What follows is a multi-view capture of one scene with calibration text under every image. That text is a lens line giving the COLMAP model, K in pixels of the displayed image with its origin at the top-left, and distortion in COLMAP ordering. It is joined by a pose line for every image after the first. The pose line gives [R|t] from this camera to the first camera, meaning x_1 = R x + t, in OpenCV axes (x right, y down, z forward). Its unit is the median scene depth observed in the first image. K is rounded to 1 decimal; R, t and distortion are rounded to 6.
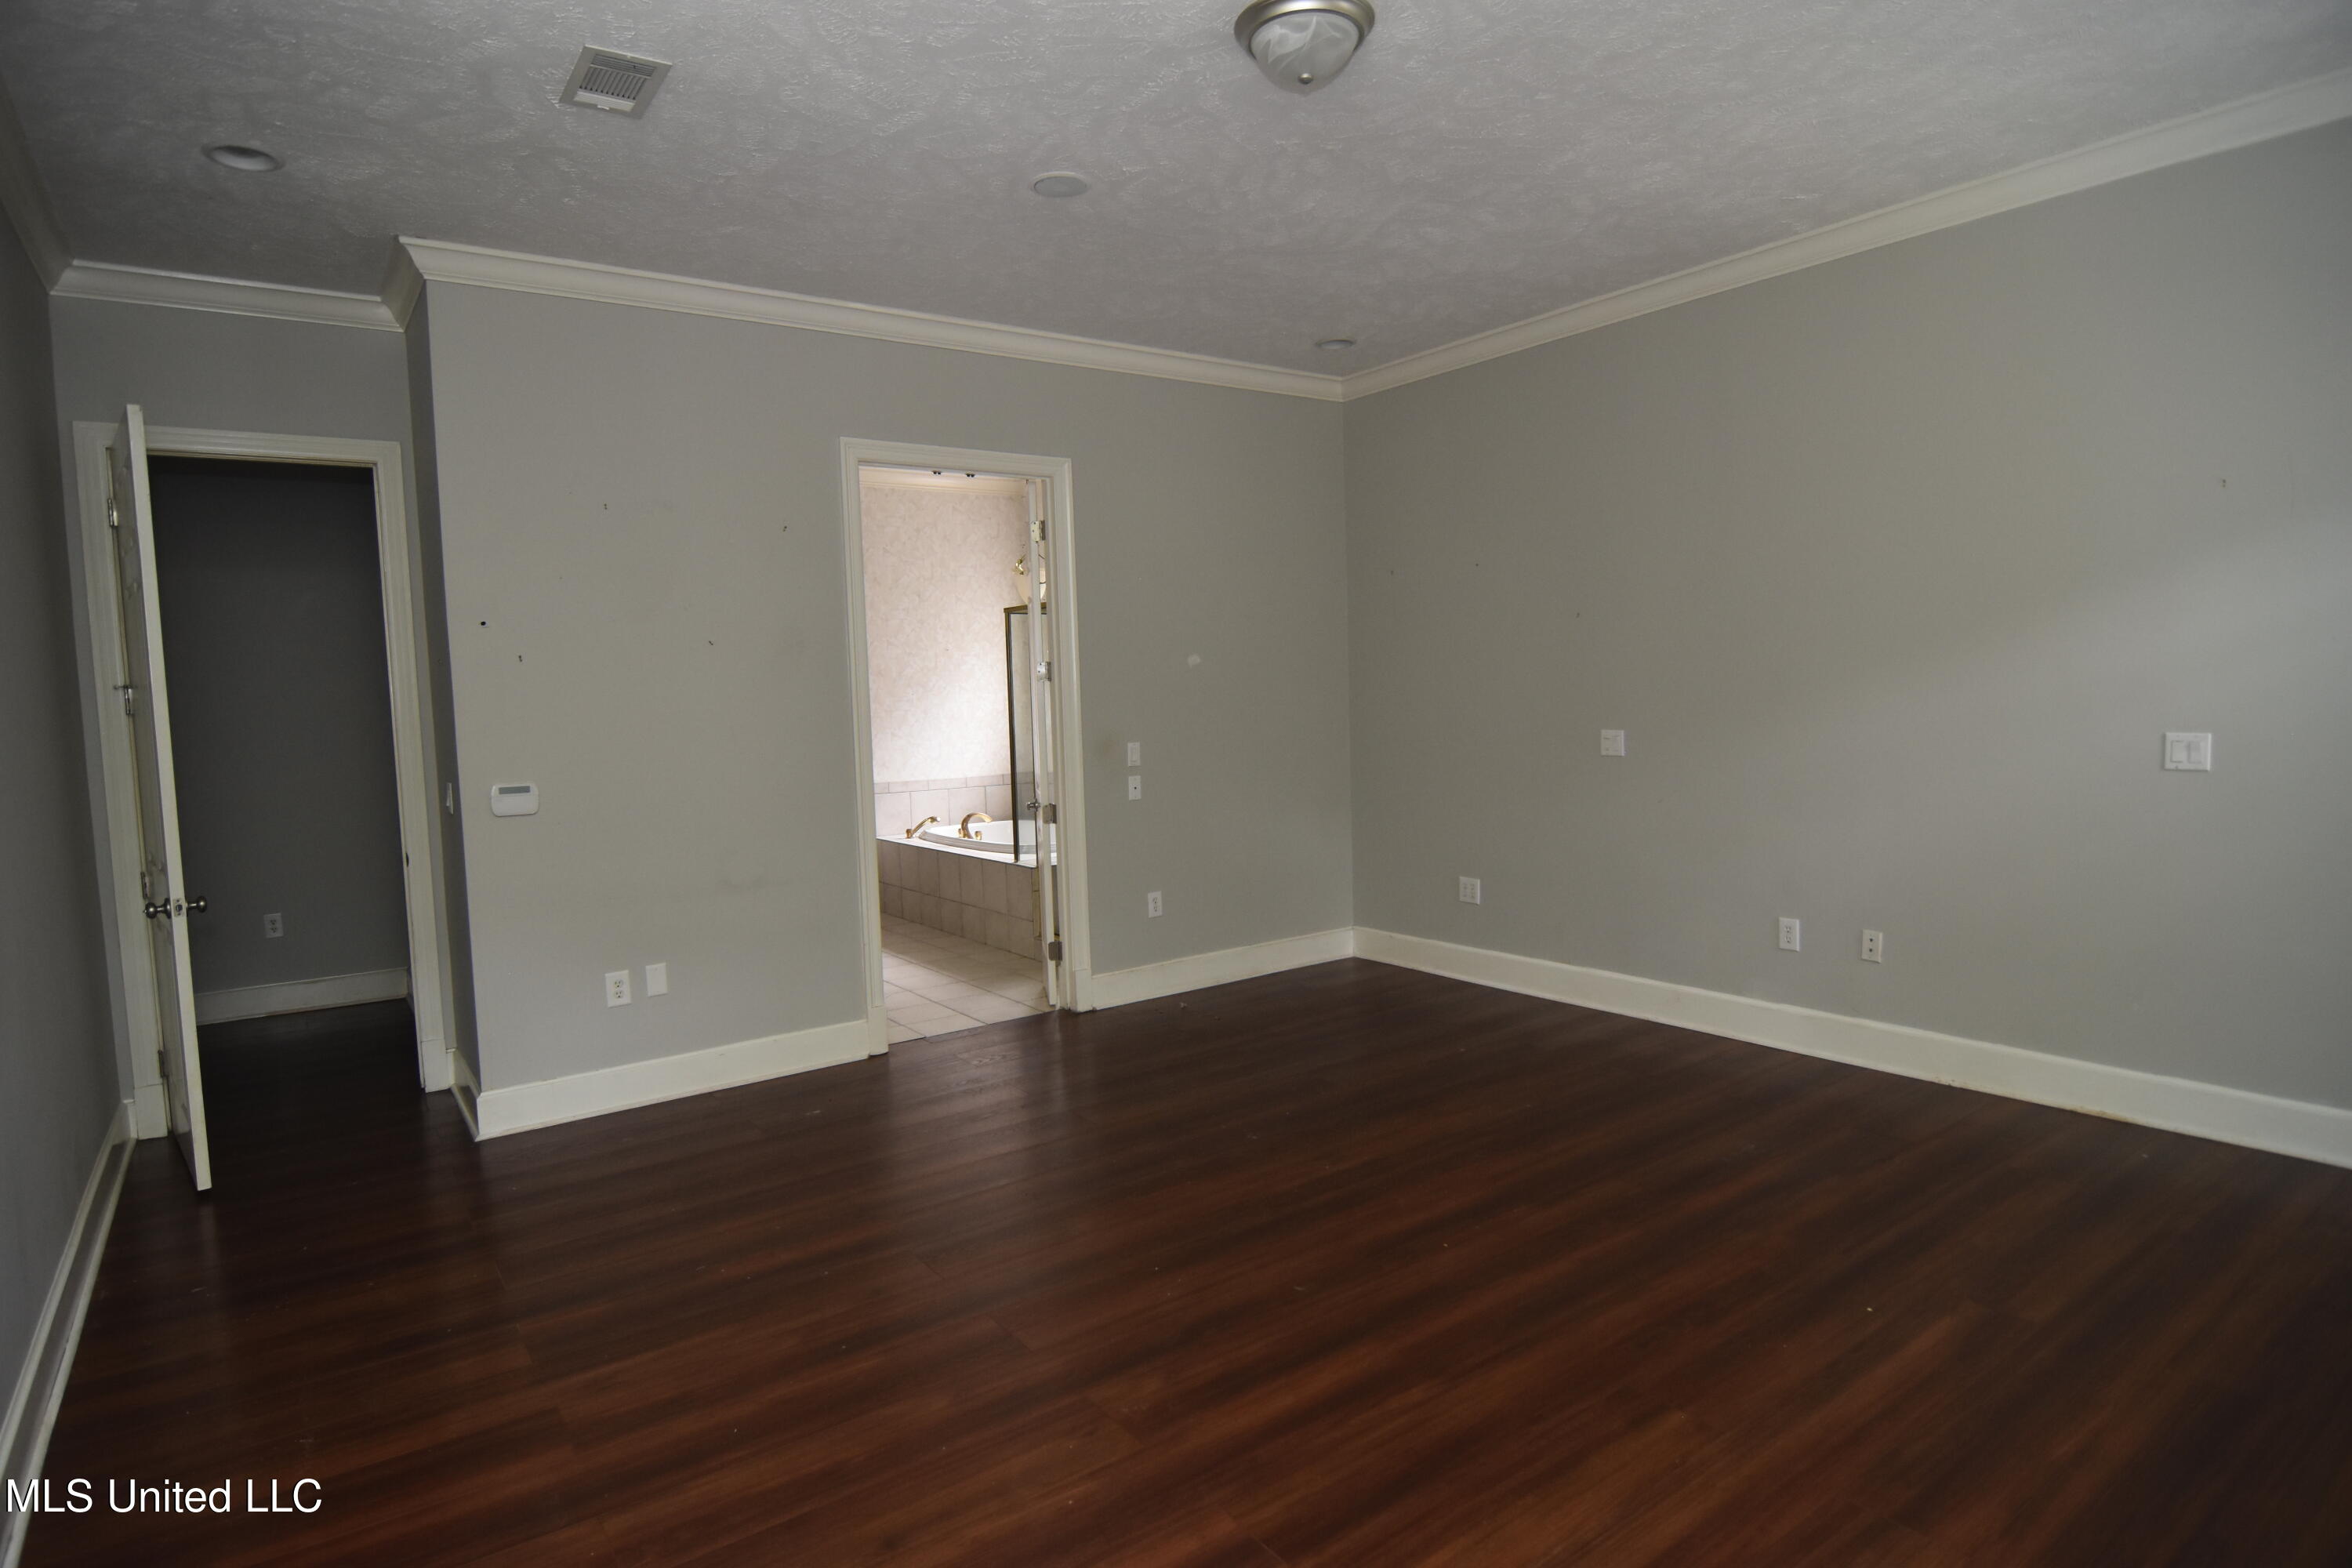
lens RADIAL K [[1268.1, 0, 1153.9], [0, 1268.1, 787.3], [0, 0, 1]] dist [-0.011650, -0.009171]
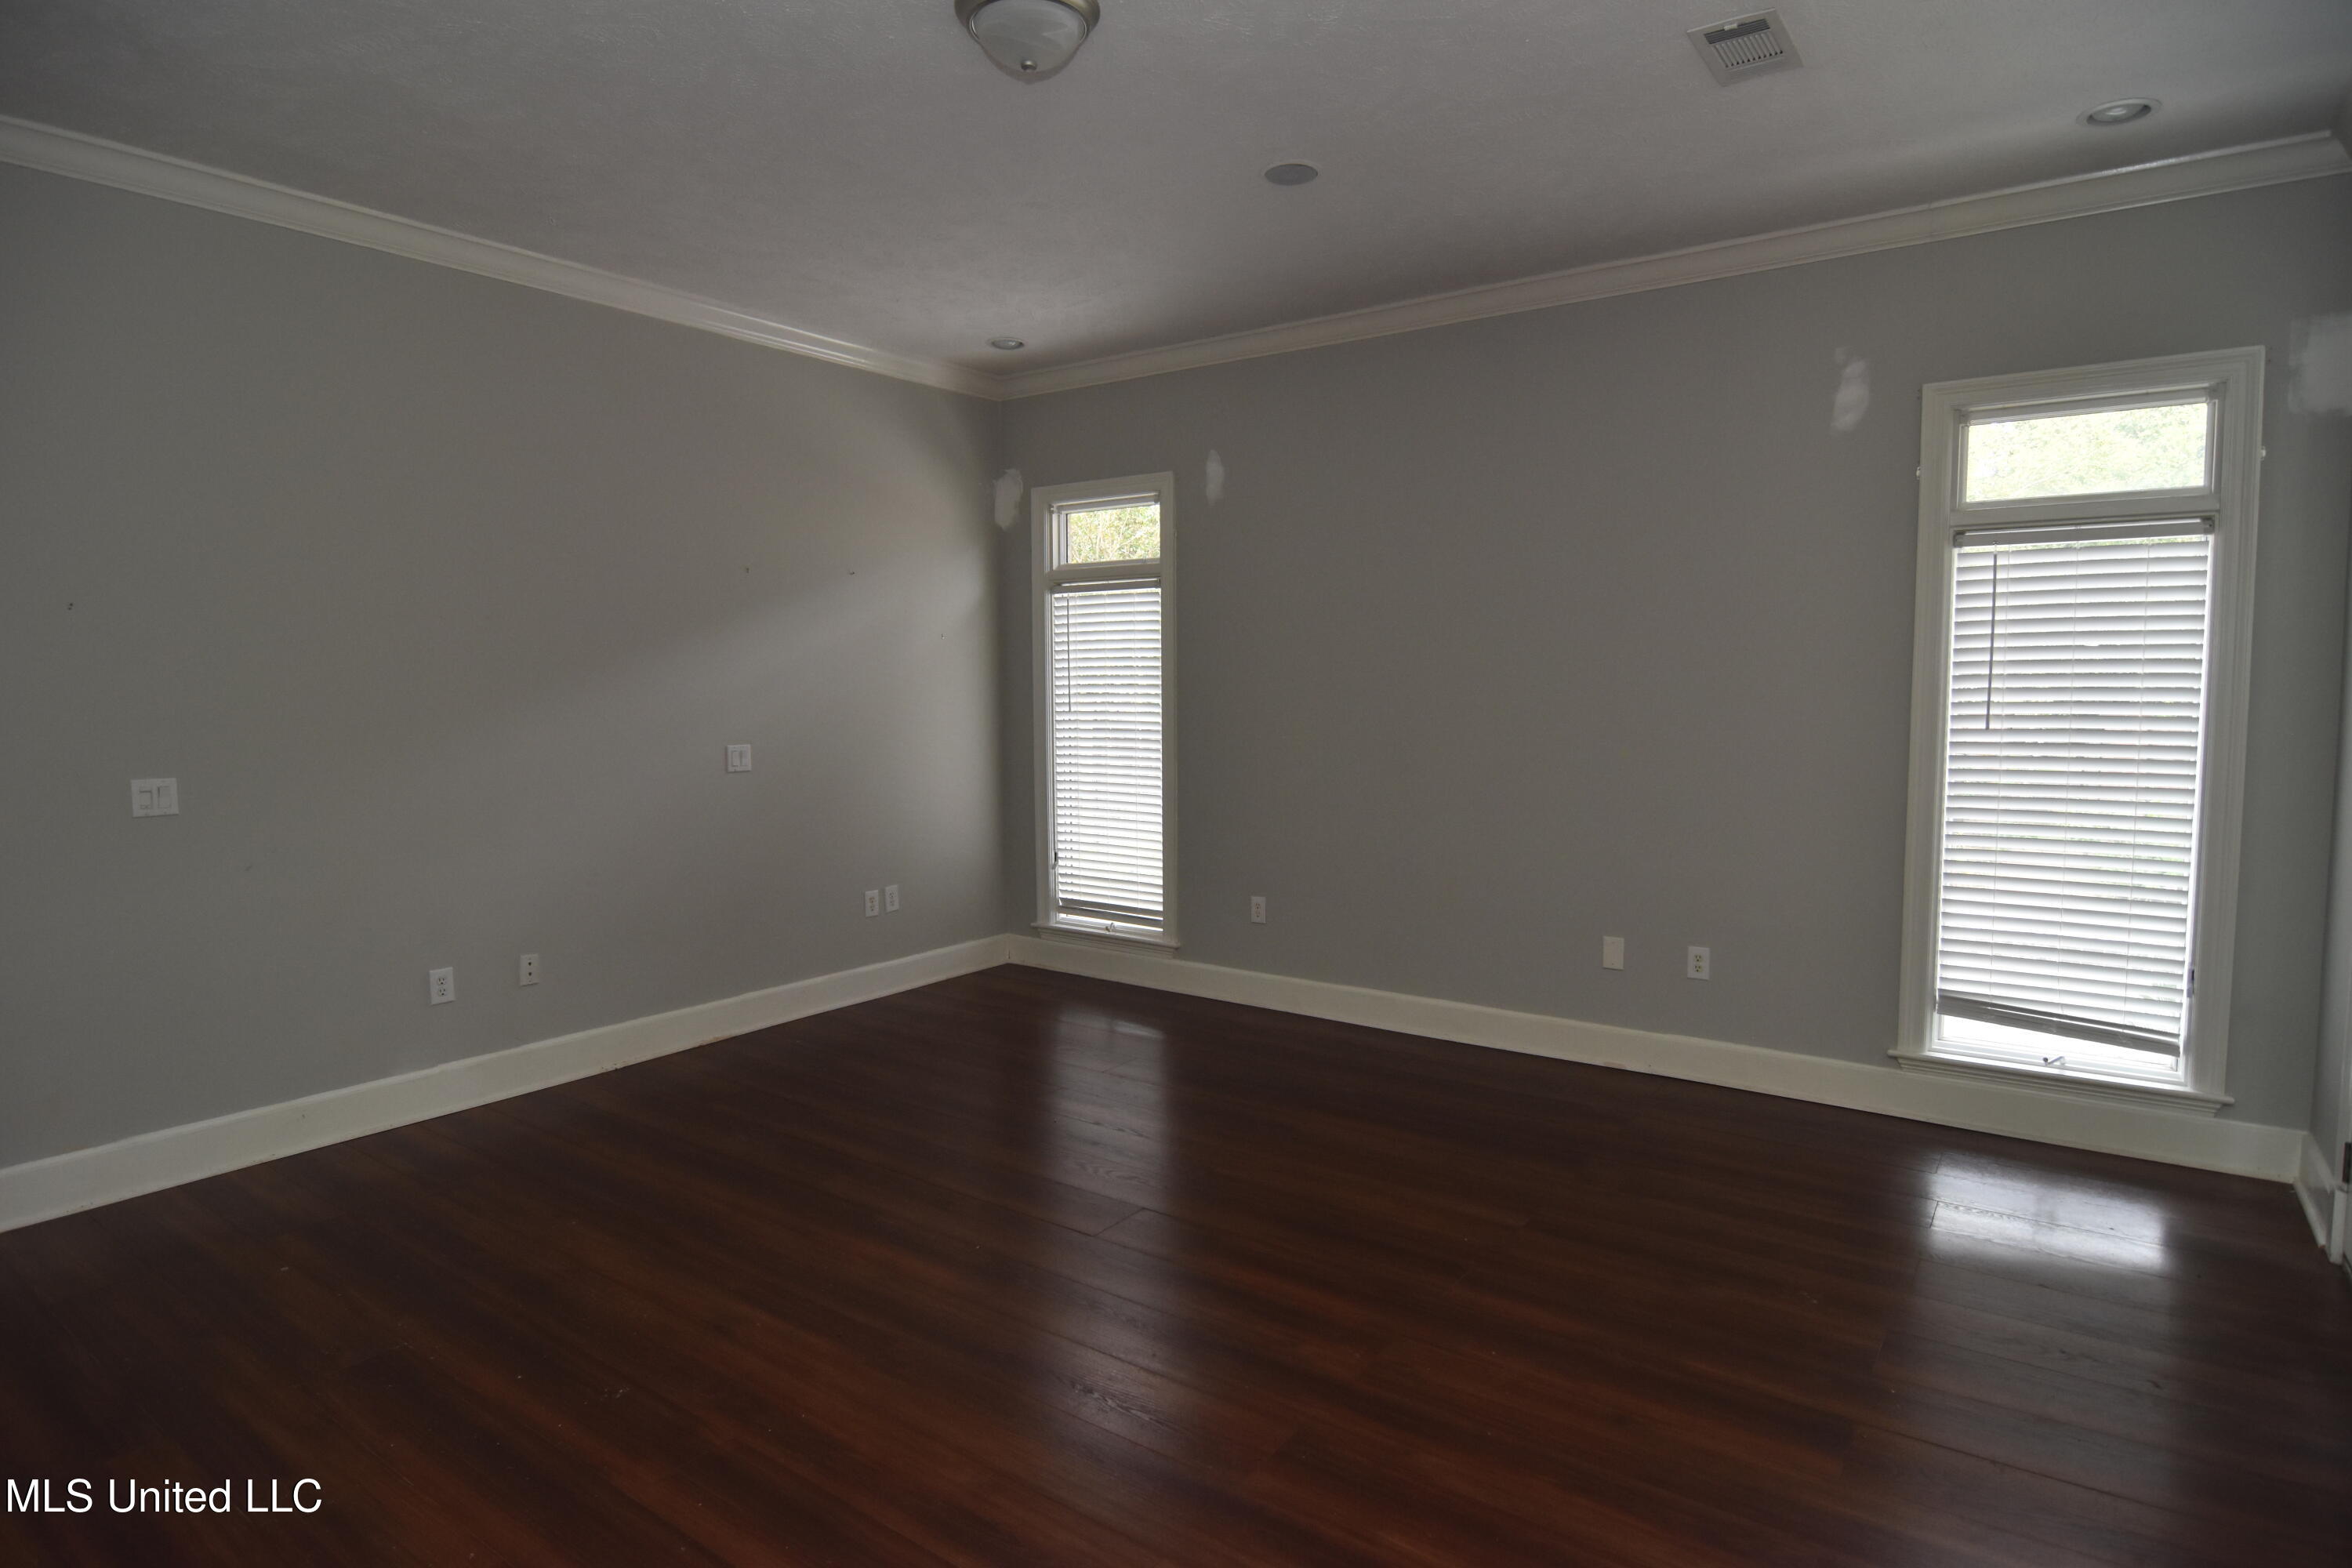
lens RADIAL K [[1268.1, 0, 1164.8], [0, 1268.1, 776.3], [0, 0, 1]] dist [-0.011650, -0.009171]
pose [[-0.325474, -0.027576, 0.945149, -0.527352], [0.099956, 0.992970, 0.063393, -0.039437], [-0.940253, 0.115106, -0.320429, 0.792461]]
